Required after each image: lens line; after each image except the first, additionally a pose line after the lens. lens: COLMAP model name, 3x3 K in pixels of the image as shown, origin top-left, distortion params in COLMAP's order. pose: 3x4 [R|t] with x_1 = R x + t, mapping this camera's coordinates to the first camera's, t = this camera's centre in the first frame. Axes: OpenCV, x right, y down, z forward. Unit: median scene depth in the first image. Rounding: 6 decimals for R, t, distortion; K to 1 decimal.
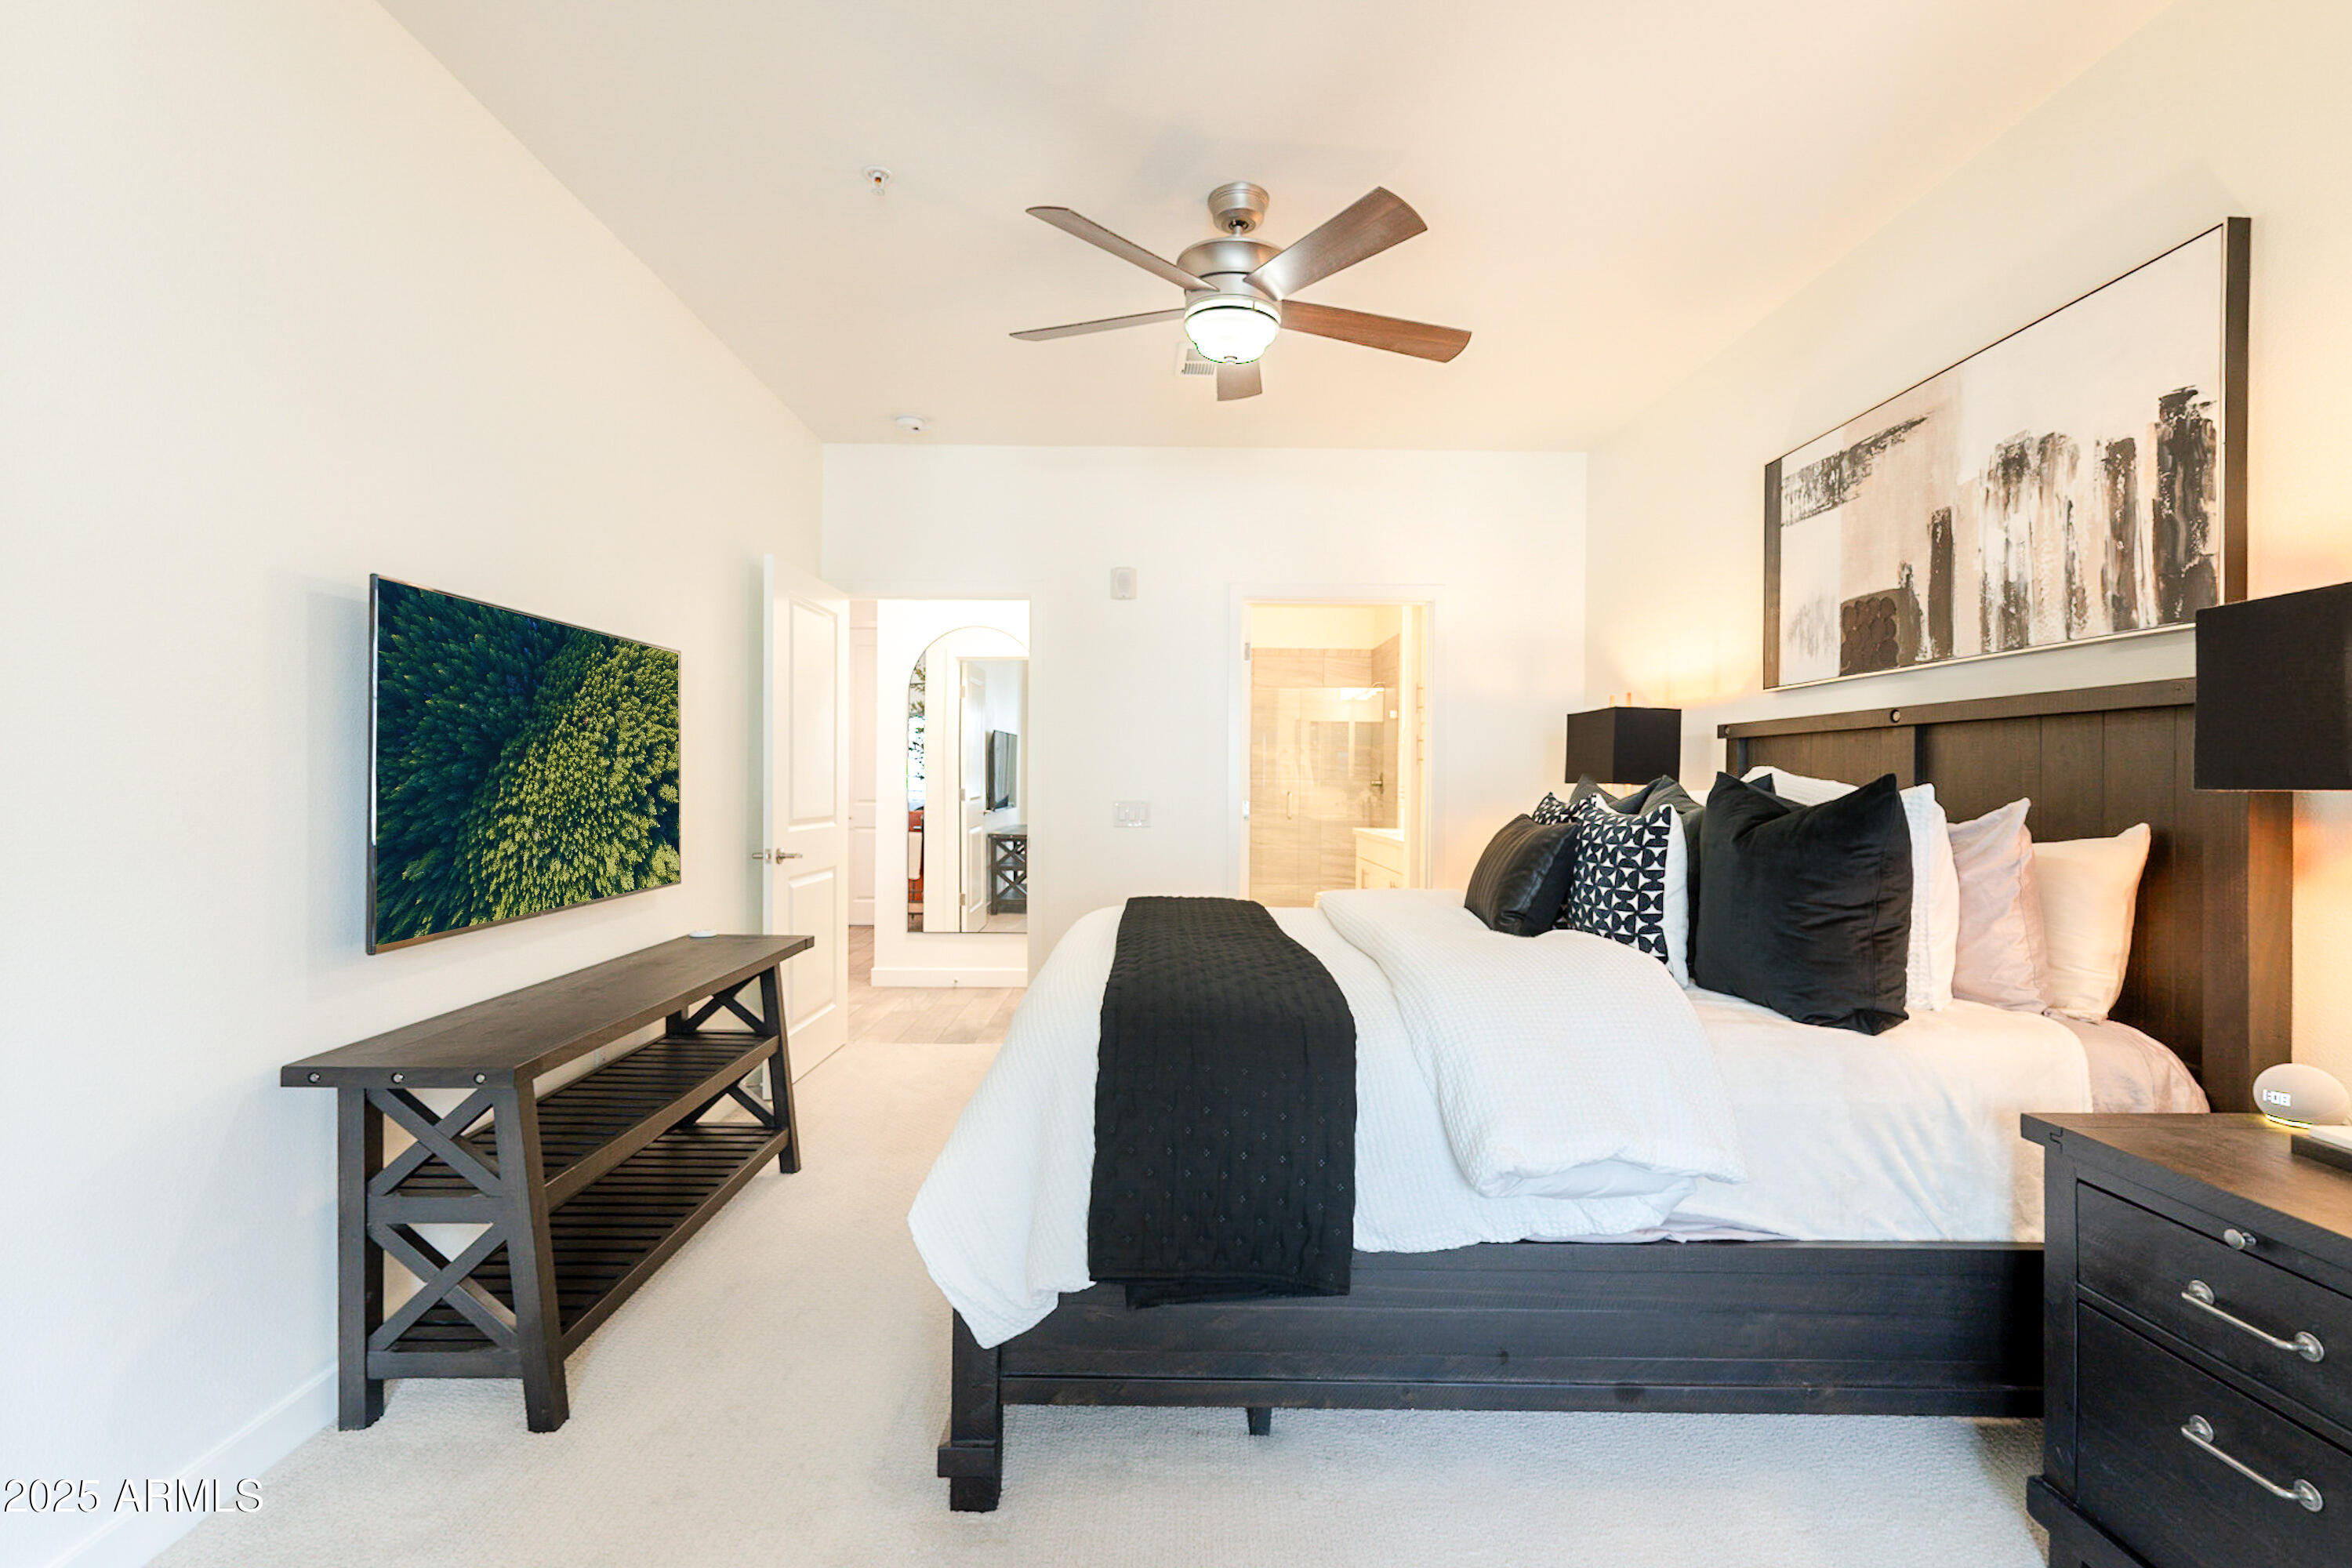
lens RADIAL K [[1037.6, 0, 1172.1], [0, 1037.6, 783.6], [0, 0, 1]] dist [0.000165, -0.000565]
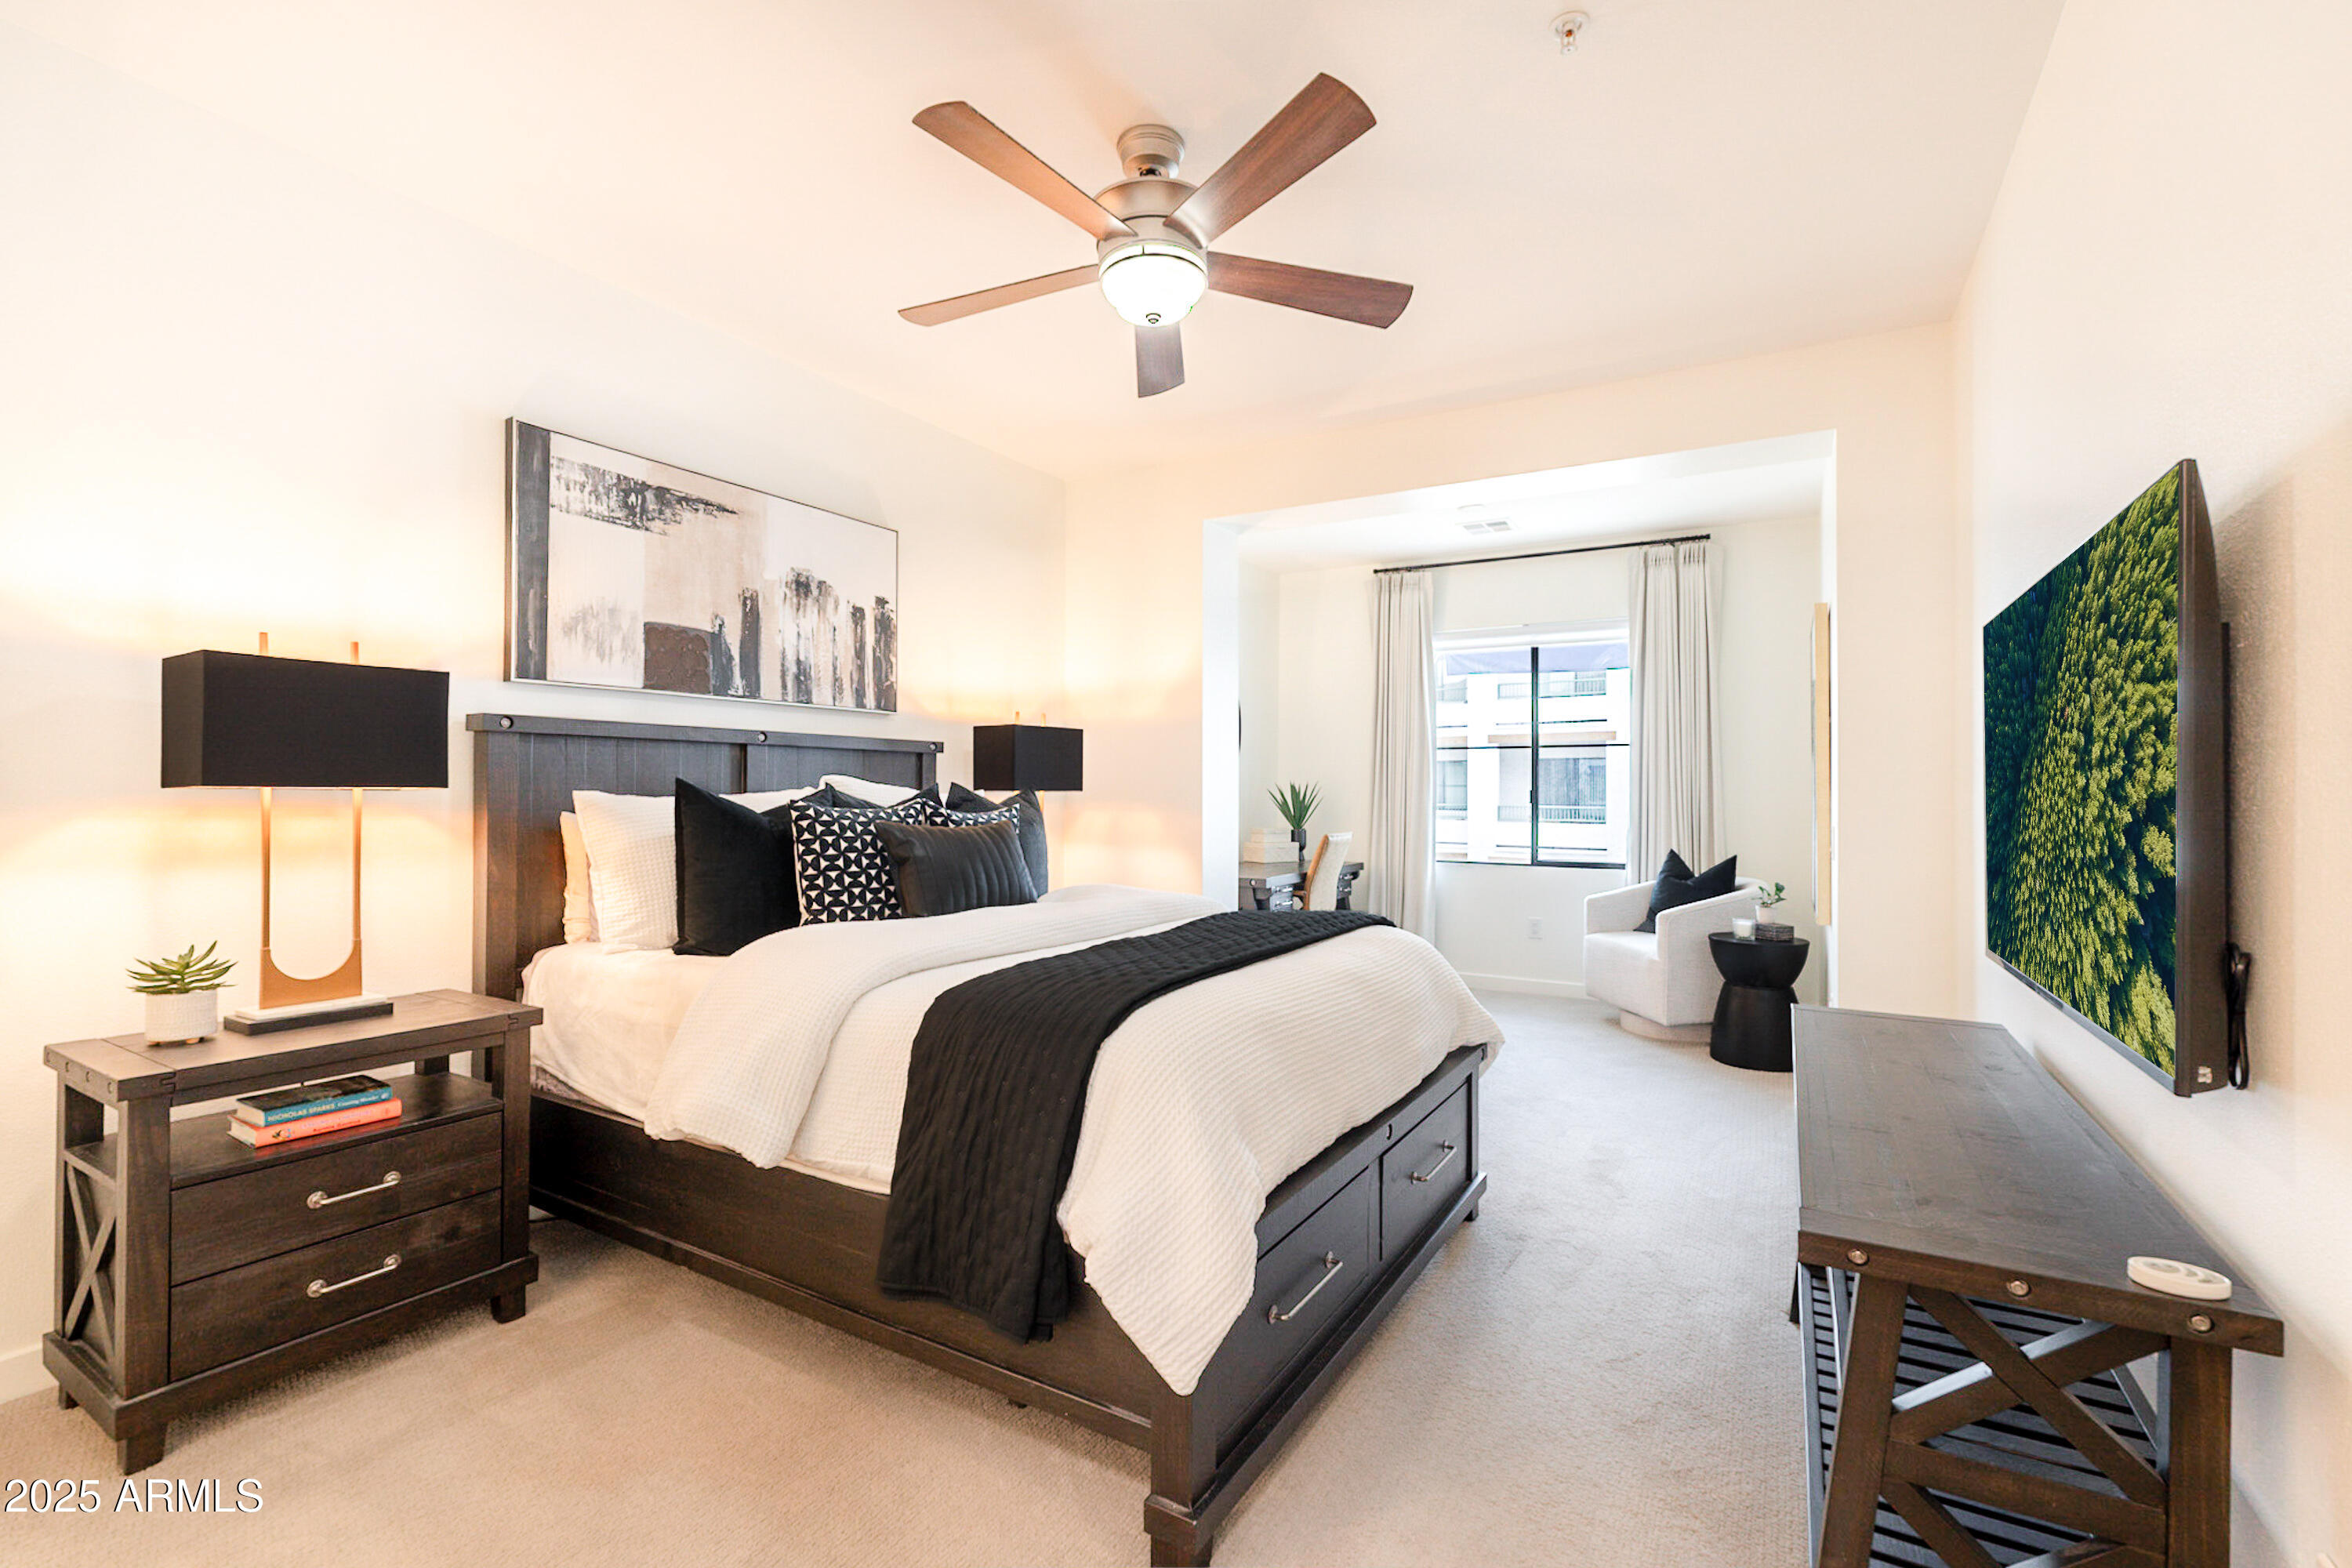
lens RADIAL K [[1037.6, 0, 1166.8], [0, 1037.6, 764.9], [0, 0, 1]] dist [0.000165, -0.000565]
pose [[-0.852835, -0.002181, 0.522176, -0.436814], [-0.013712, 0.999740, -0.018219, -0.012311], [-0.522000, -0.022697, -0.852643, 1.825511]]
